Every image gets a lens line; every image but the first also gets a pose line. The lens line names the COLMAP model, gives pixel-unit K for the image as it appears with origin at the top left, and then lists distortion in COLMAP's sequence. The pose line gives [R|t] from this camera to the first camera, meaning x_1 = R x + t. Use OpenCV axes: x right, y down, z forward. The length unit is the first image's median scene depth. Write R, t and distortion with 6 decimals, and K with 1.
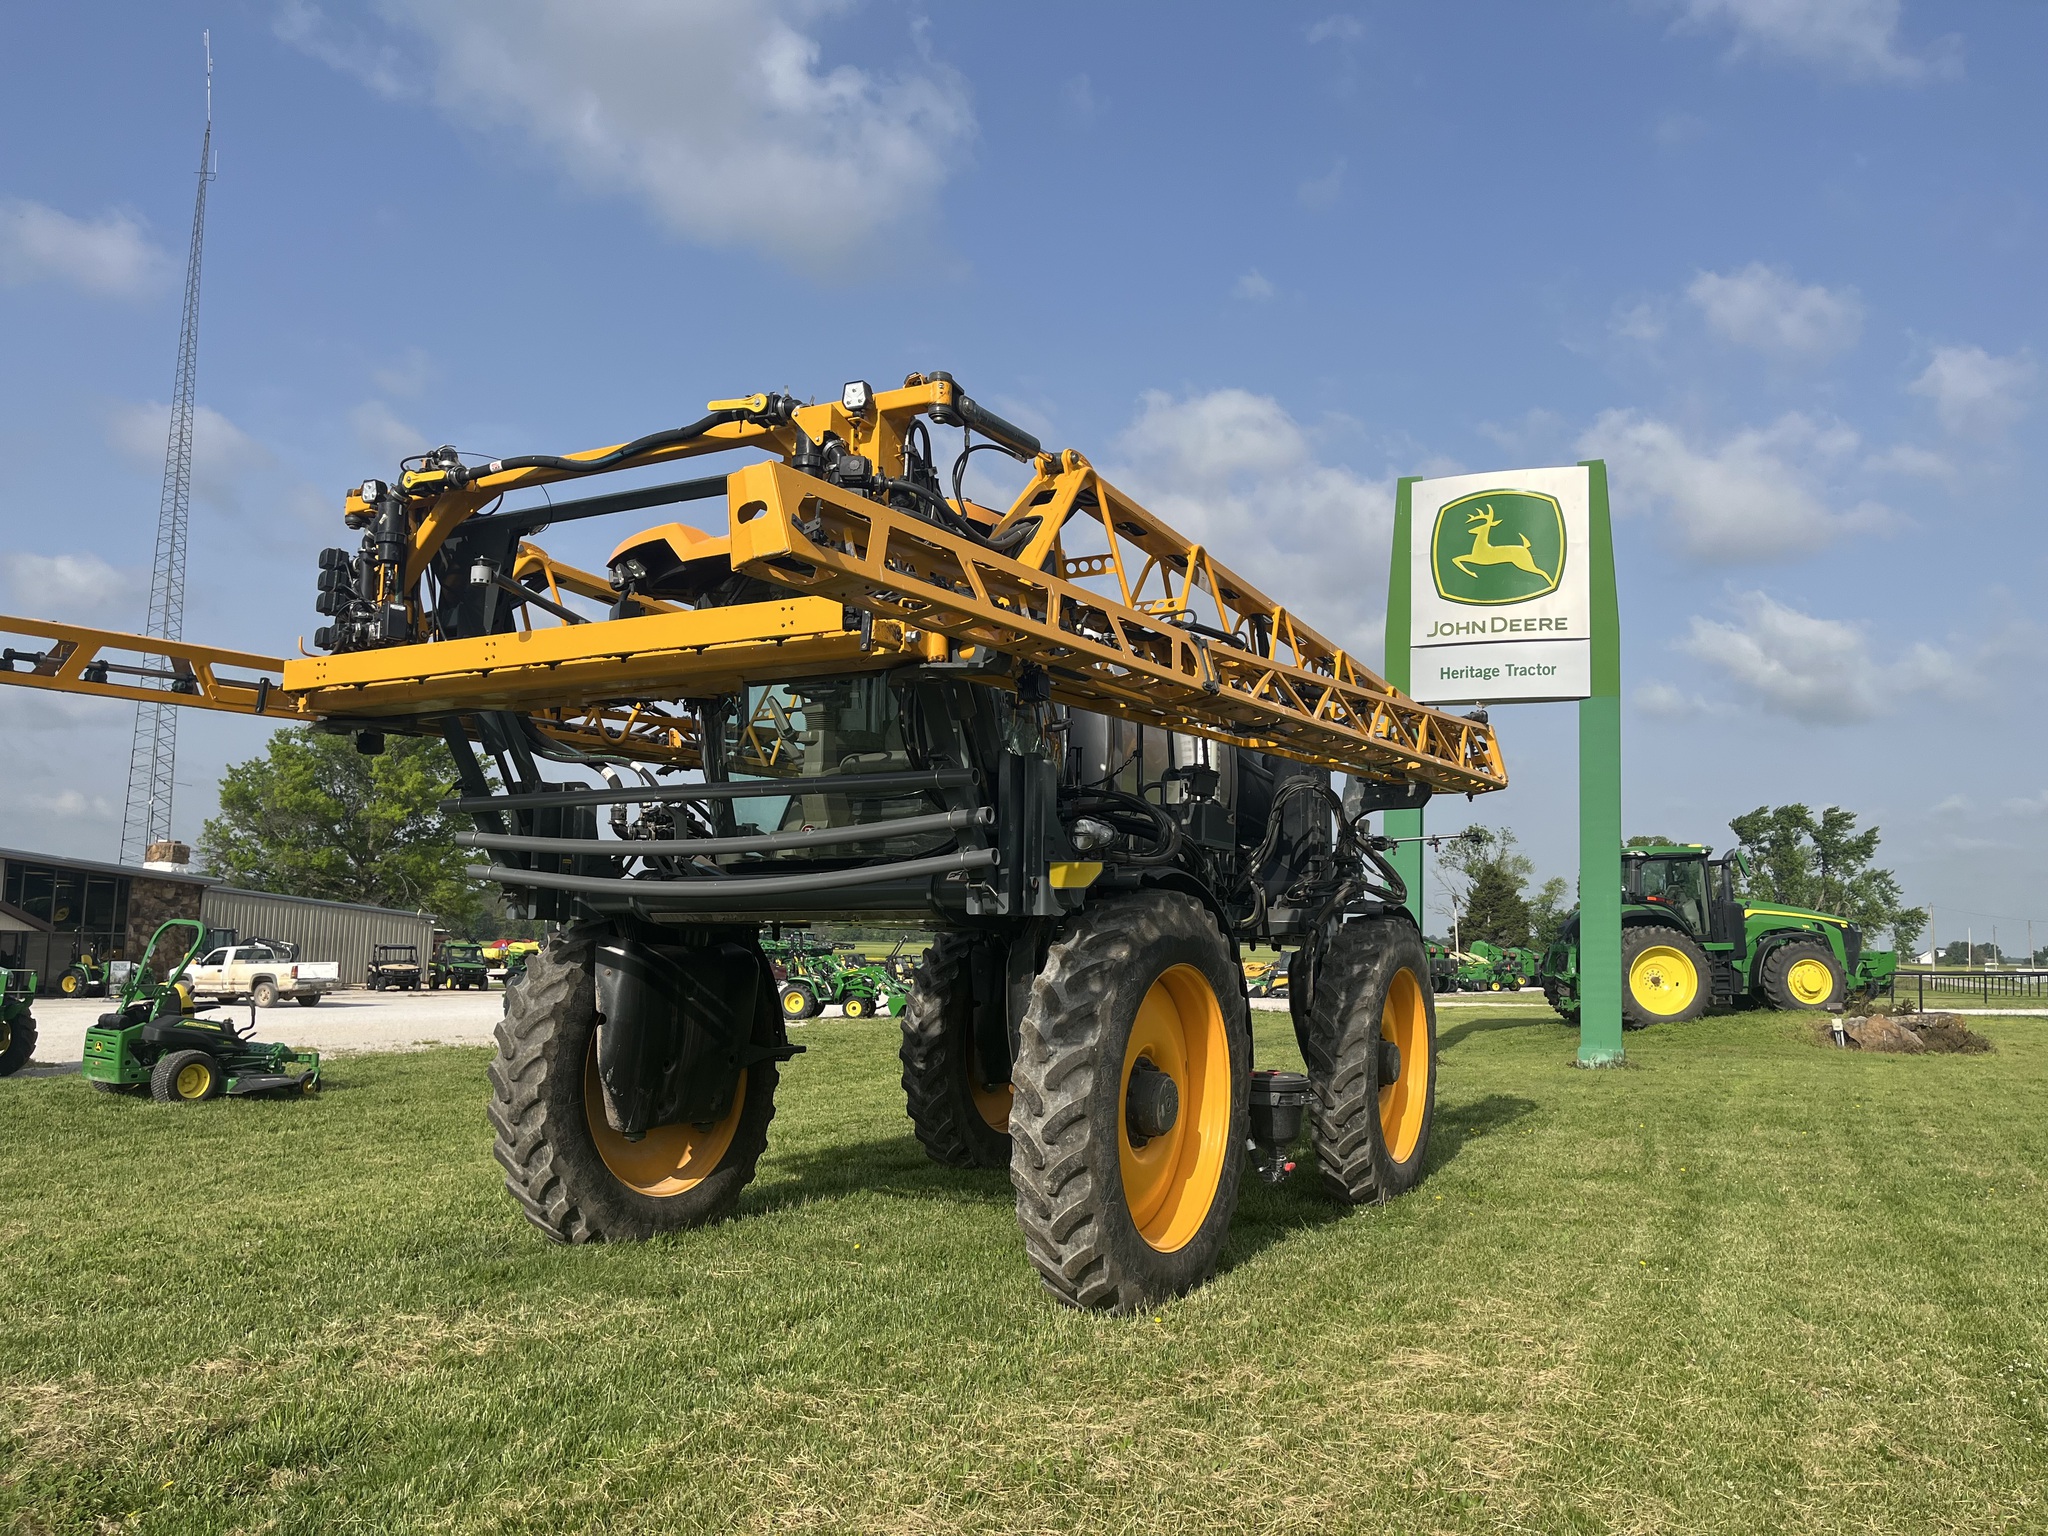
lens RADIAL K [[1576.9, 0, 1022.6], [0, 1576.9, 745.5], [0, 0, 1]] dist [0.041749, -0.076955]
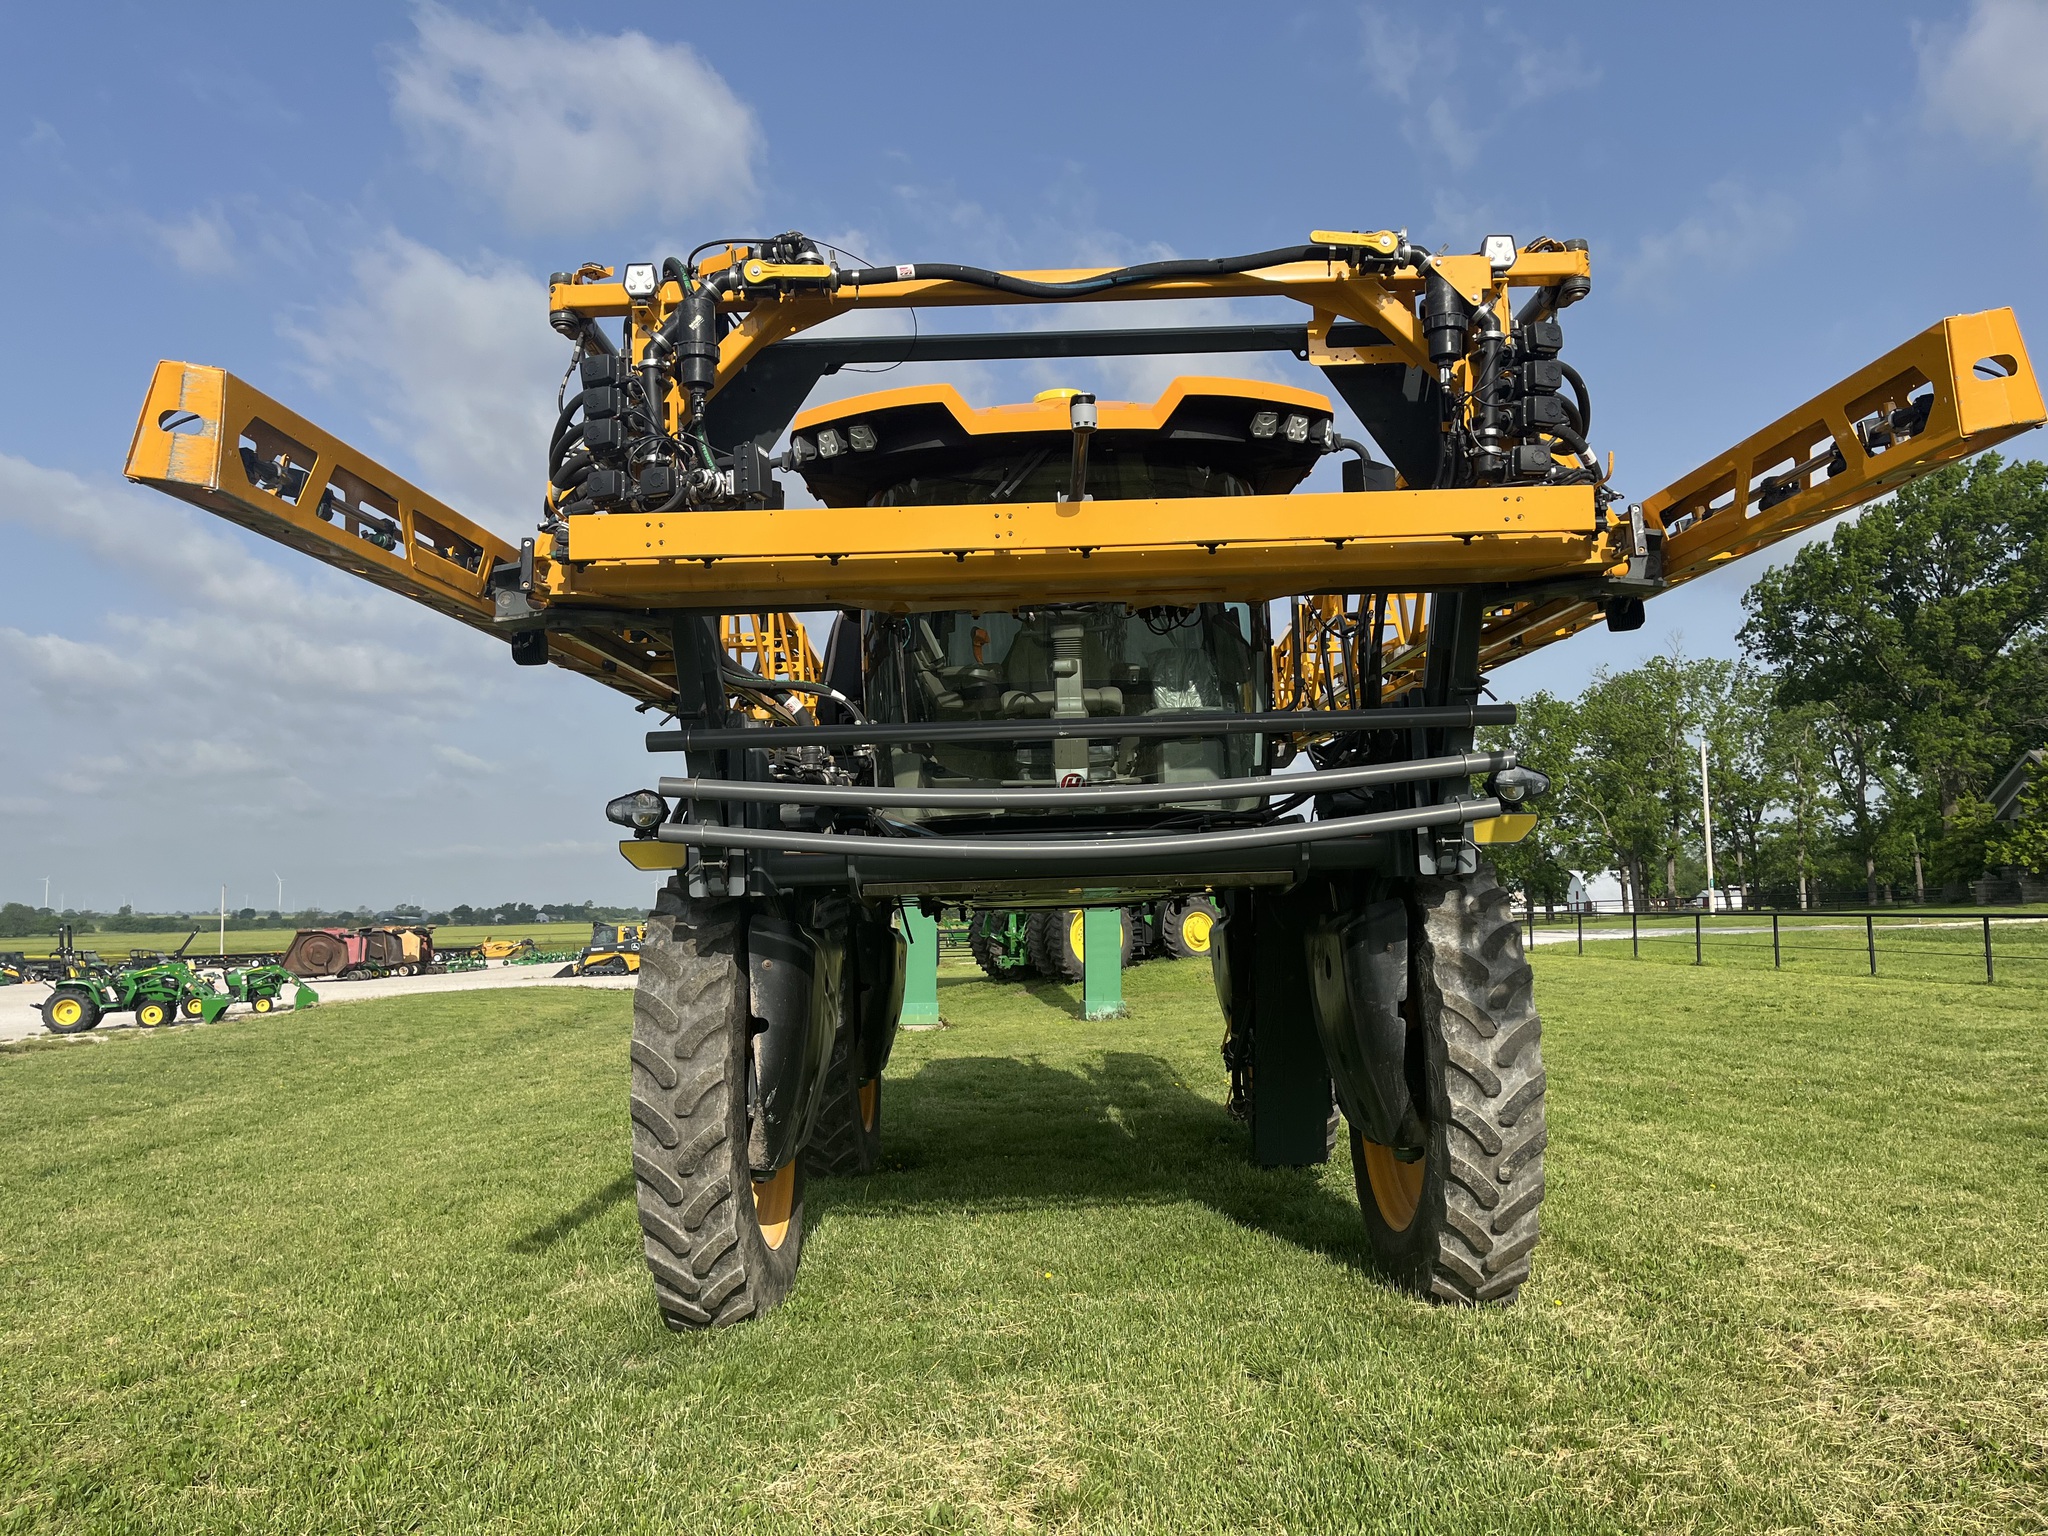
lens RADIAL K [[1582.5, 0, 1024.0], [0, 1582.5, 768.0], [0, 0, 1]] dist [0.053184, -0.001716]
pose [[0.873284, 0.011405, 0.487077, -0.445869], [-0.027402, 0.999293, 0.025730, 0.021255], [-0.486439, -0.035816, 0.872980, 0.231322]]
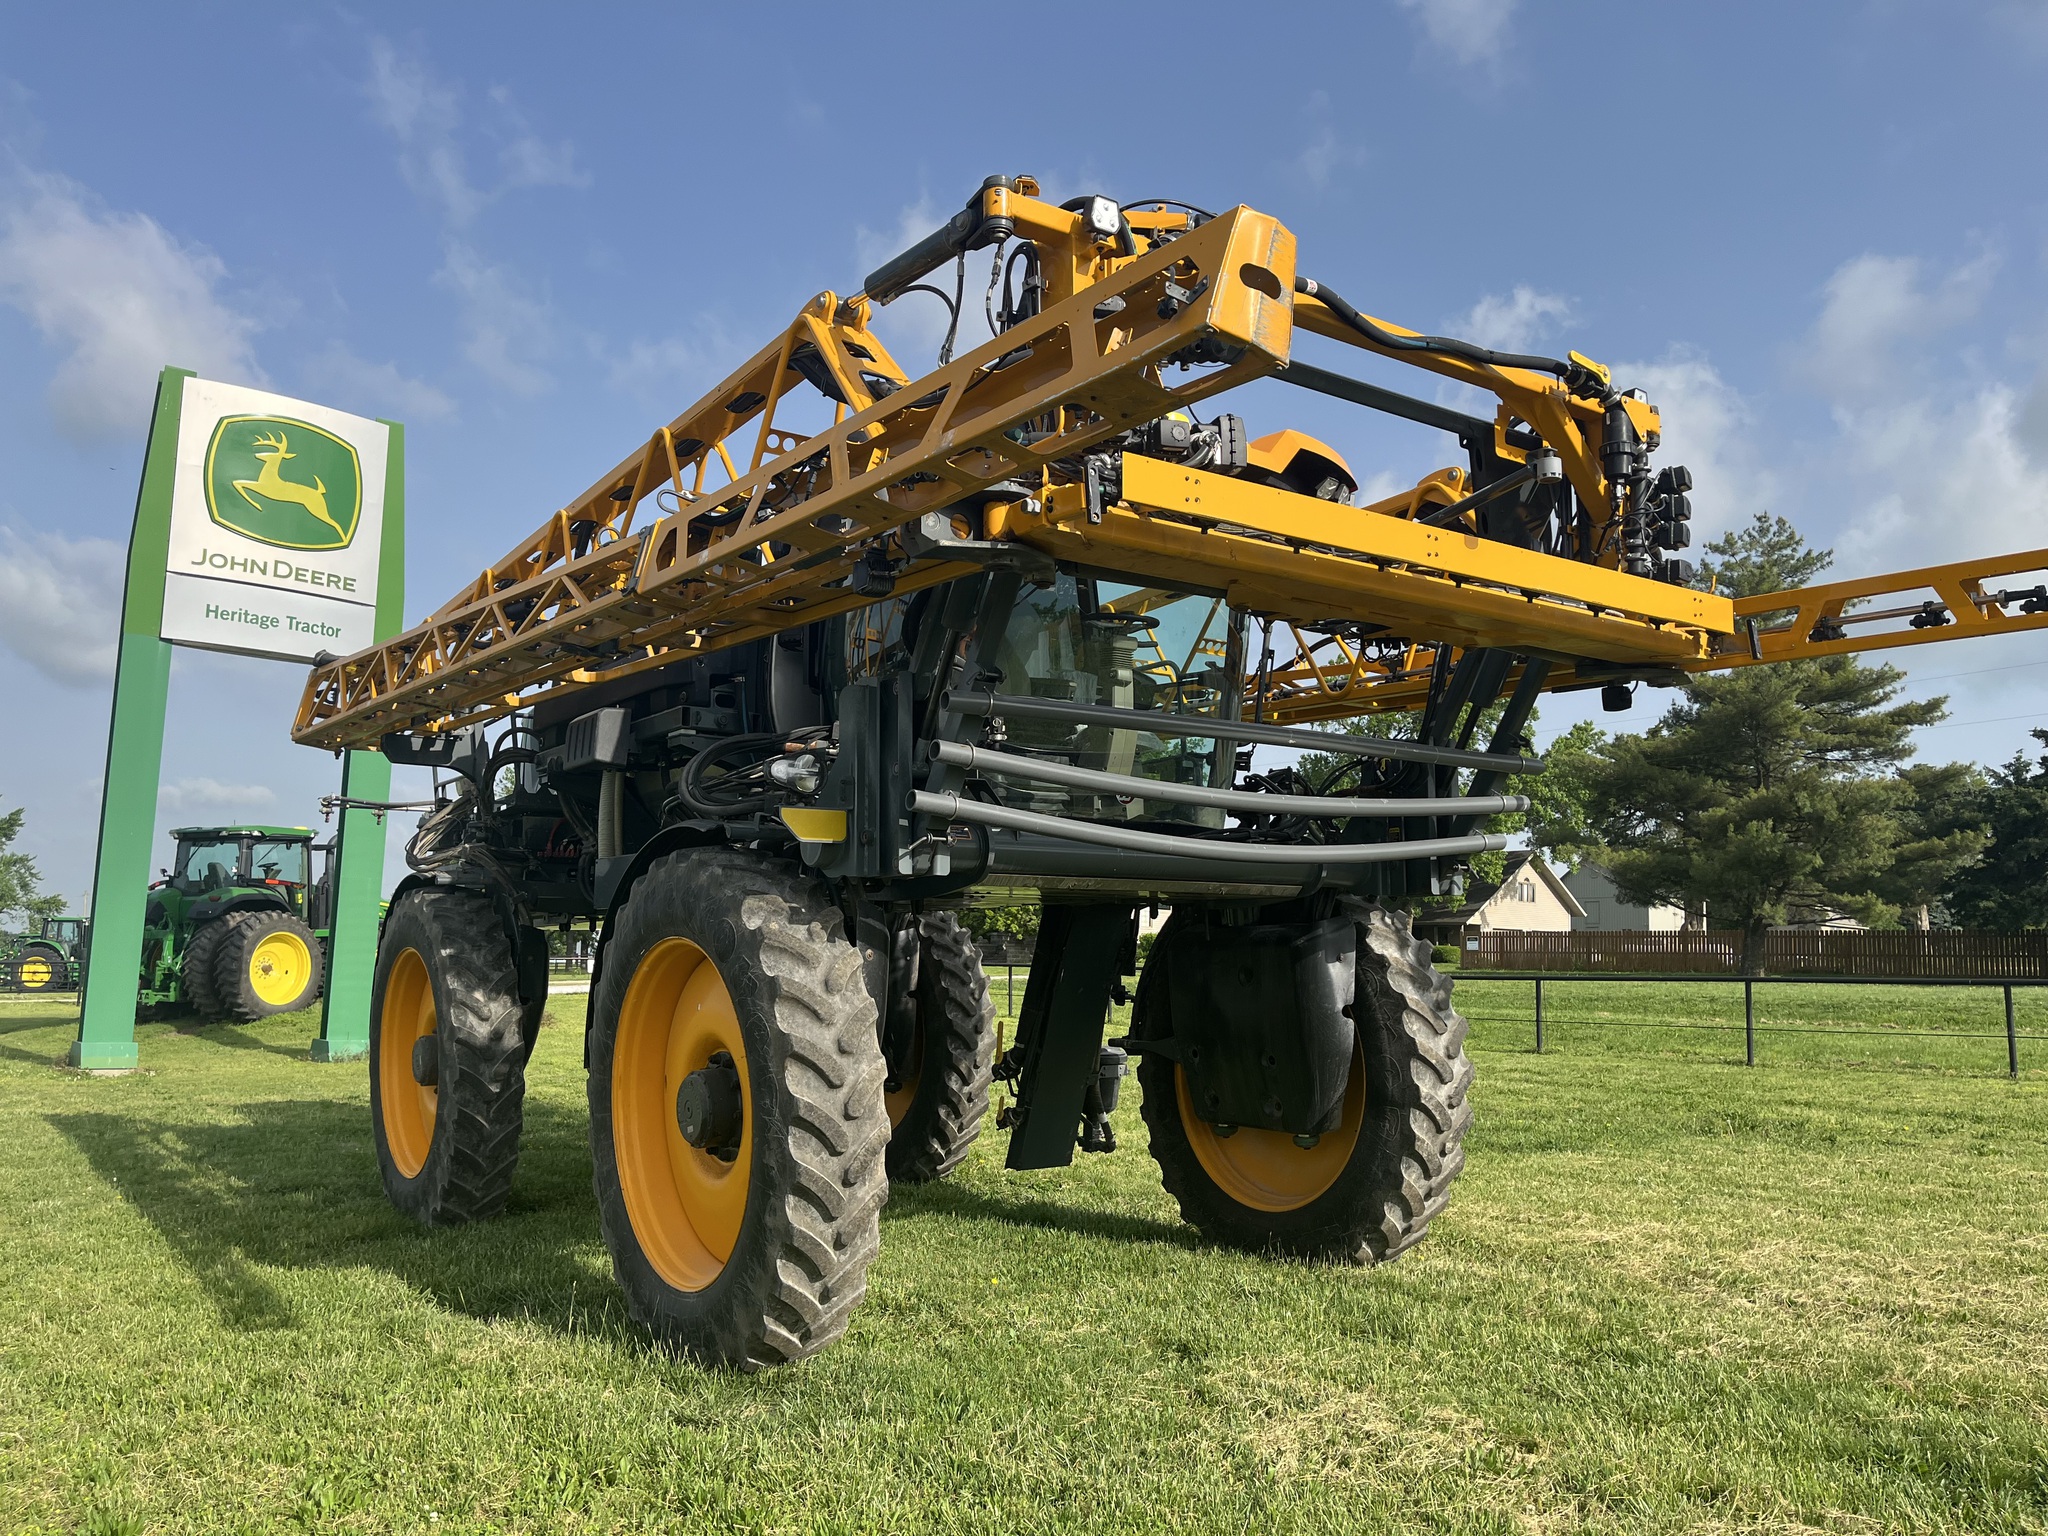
lens RADIAL K [[1578.3, 0, 1024.0], [0, 1578.3, 768.0], [0, 0, 1]] dist [0.045627, -0.060599]
pose [[0.419337, 0.100691, 0.902229, -0.737939], [-0.119321, 0.991321, -0.055176, 0.077585], [-0.899955, -0.084518, 0.427713, 0.545884]]
